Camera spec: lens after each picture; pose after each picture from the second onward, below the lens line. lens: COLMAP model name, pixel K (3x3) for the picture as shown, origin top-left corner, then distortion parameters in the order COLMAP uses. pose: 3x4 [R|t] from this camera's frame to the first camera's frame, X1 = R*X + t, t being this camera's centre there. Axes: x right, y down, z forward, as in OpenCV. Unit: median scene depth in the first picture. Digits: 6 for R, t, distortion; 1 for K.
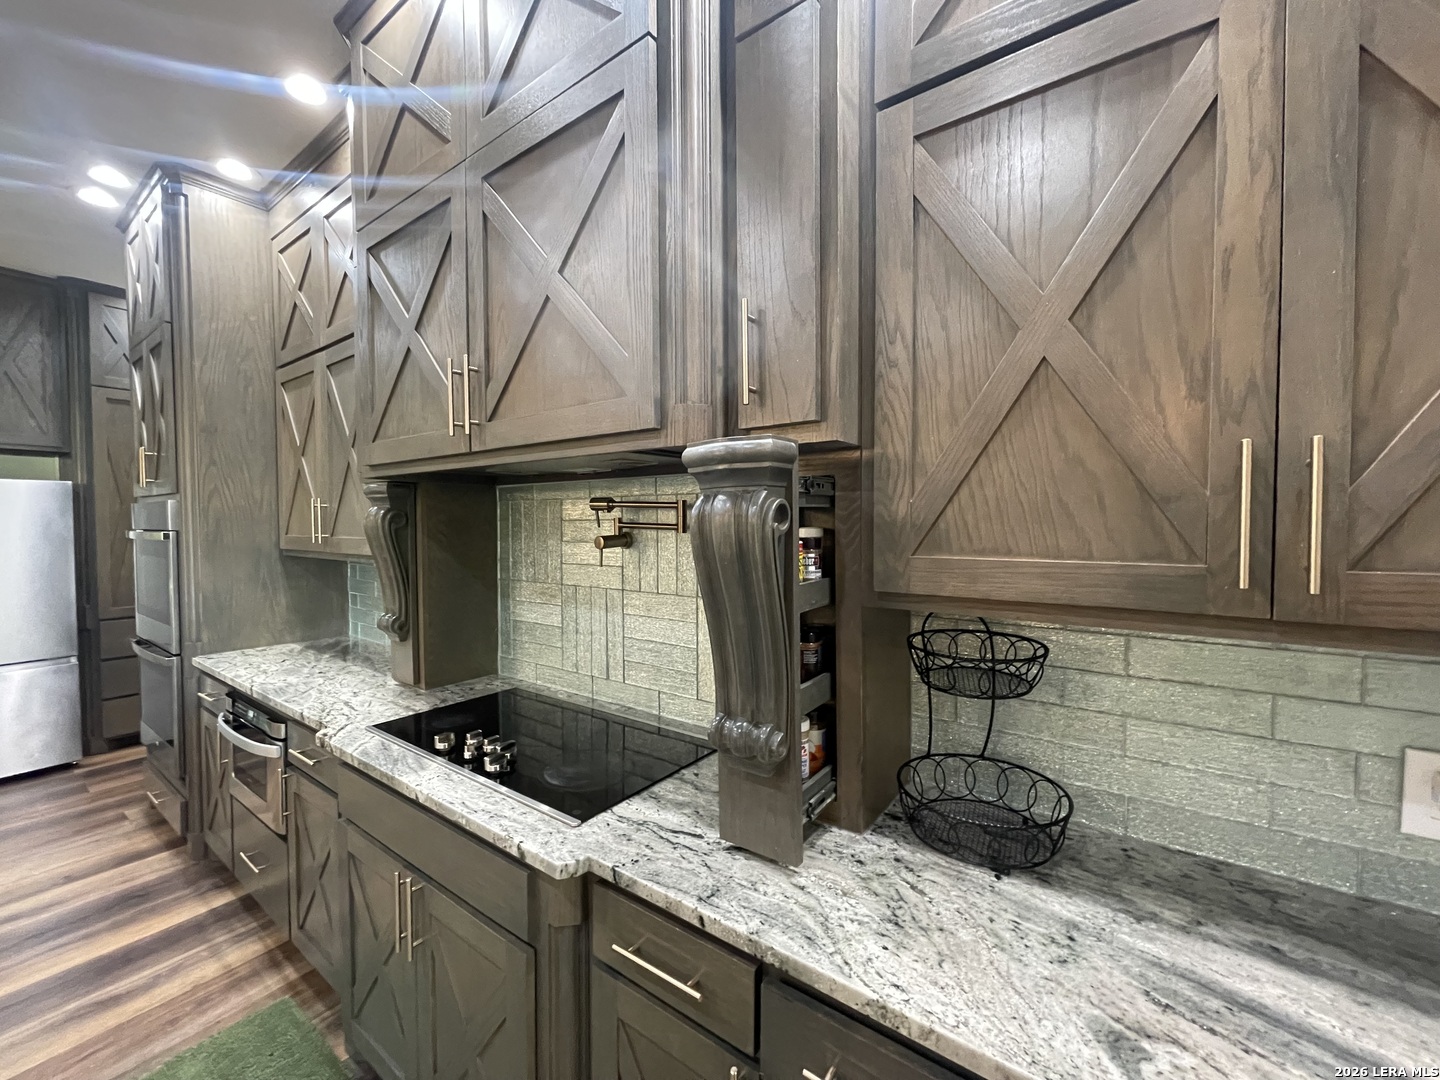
lens RADIAL K [[579.6, 0, 713.5], [0, 579.6, 542.9], [0, 0, 1]] dist [-0.000875, -0.000482]
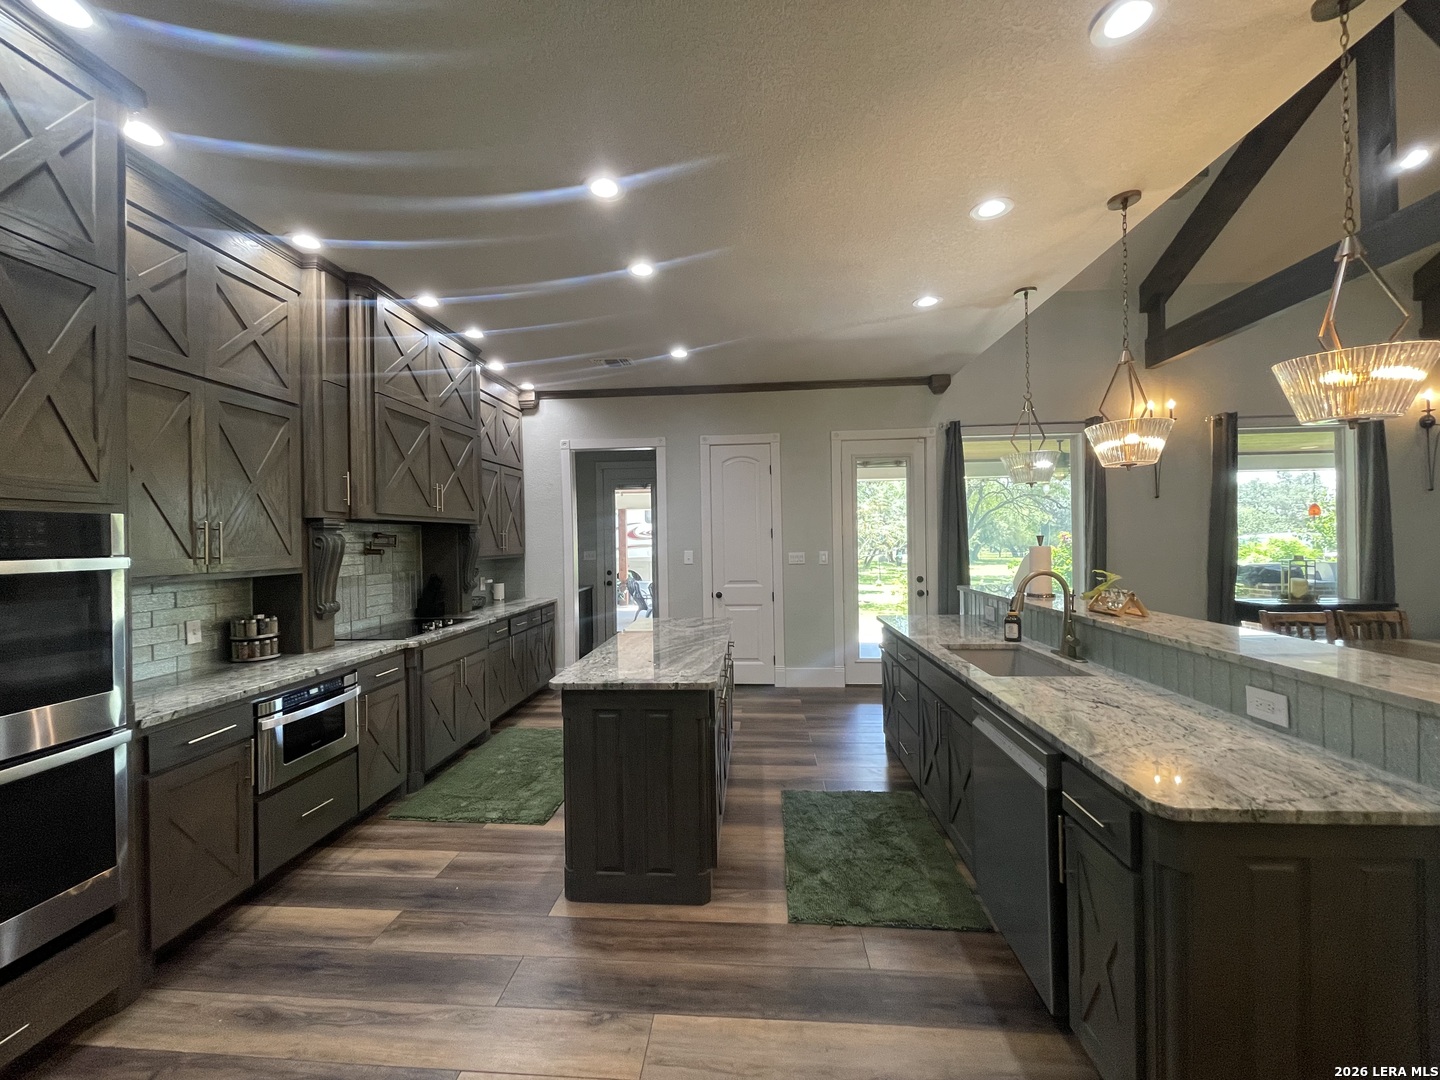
lens RADIAL K [[579.6, 0, 710.9], [0, 579.6, 543.8], [0, 0, 1]] dist [-0.000875, -0.000482]
pose [[-0.525593, 0.000514, 0.850736, -2.586362], [0.034391, 0.999195, 0.020643, -0.032297], [-0.850041, 0.040107, -0.525188, 1.000859]]
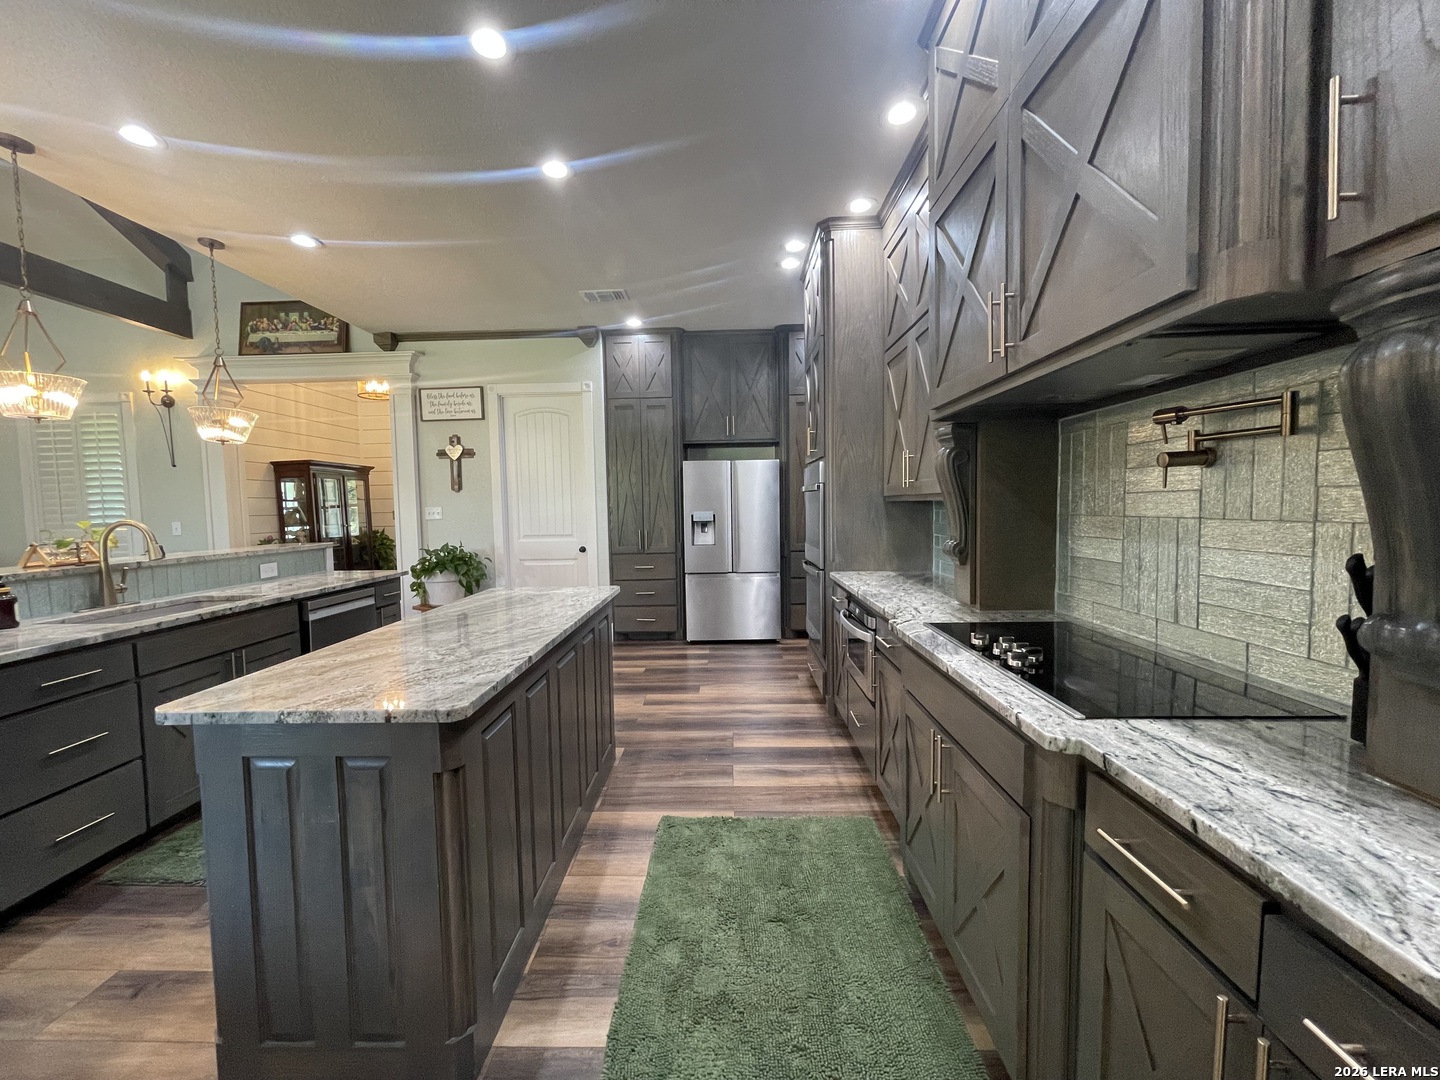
lens RADIAL K [[579.6, 0, 719.9], [0, 579.6, 541.5], [0, 0, 1]] dist [-0.000875, -0.000482]
pose [[0.579866, 0.042164, -0.813620, 0.119636], [-0.009022, 0.998931, 0.045338, 0.080868], [0.814662, -0.018950, 0.579627, -0.050013]]
